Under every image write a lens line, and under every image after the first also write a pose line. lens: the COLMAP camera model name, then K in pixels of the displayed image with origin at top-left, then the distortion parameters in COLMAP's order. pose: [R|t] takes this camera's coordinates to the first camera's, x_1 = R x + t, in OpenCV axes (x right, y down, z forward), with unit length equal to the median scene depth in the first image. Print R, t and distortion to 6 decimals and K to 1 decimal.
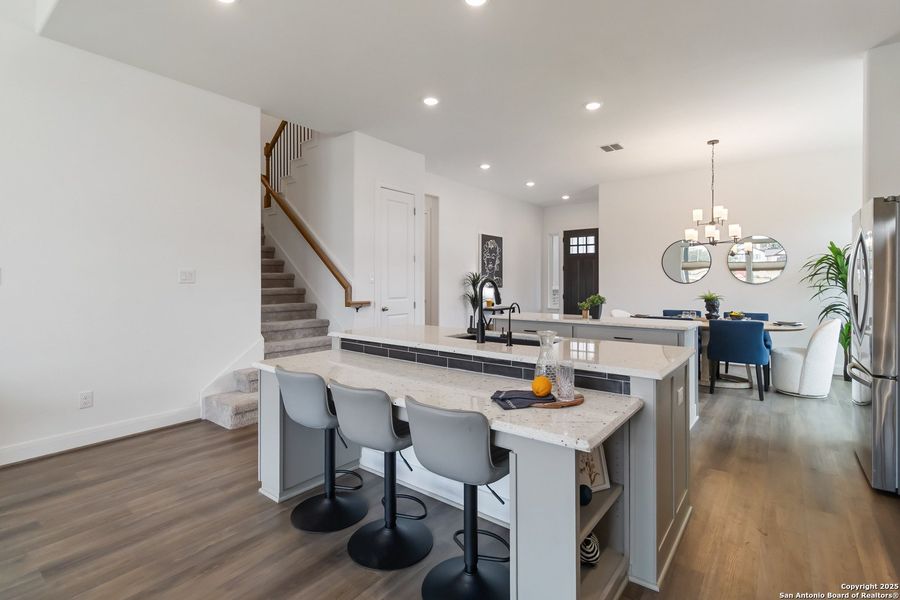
lens RADIAL K [[422.7, 0, 456.2], [0, 422.7, 281.8], [0, 0, 1]] dist [0.001748, 0.000039]
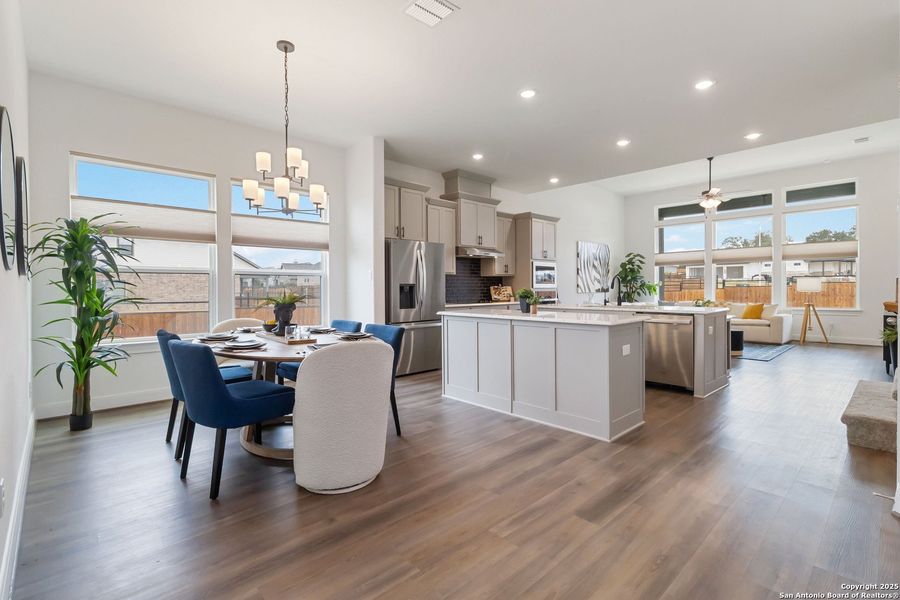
lens RADIAL K [[419.2, 0, 454.3], [0, 419.2, 293.4], [0, 0, 1]] dist [0.003455, 0.000708]
pose [[-0.988382, 0.002958, 0.151963, 0.227598], [0.005208, 0.999883, 0.014408, 0.017522], [-0.151902, 0.015032, -0.988281, 1.308097]]
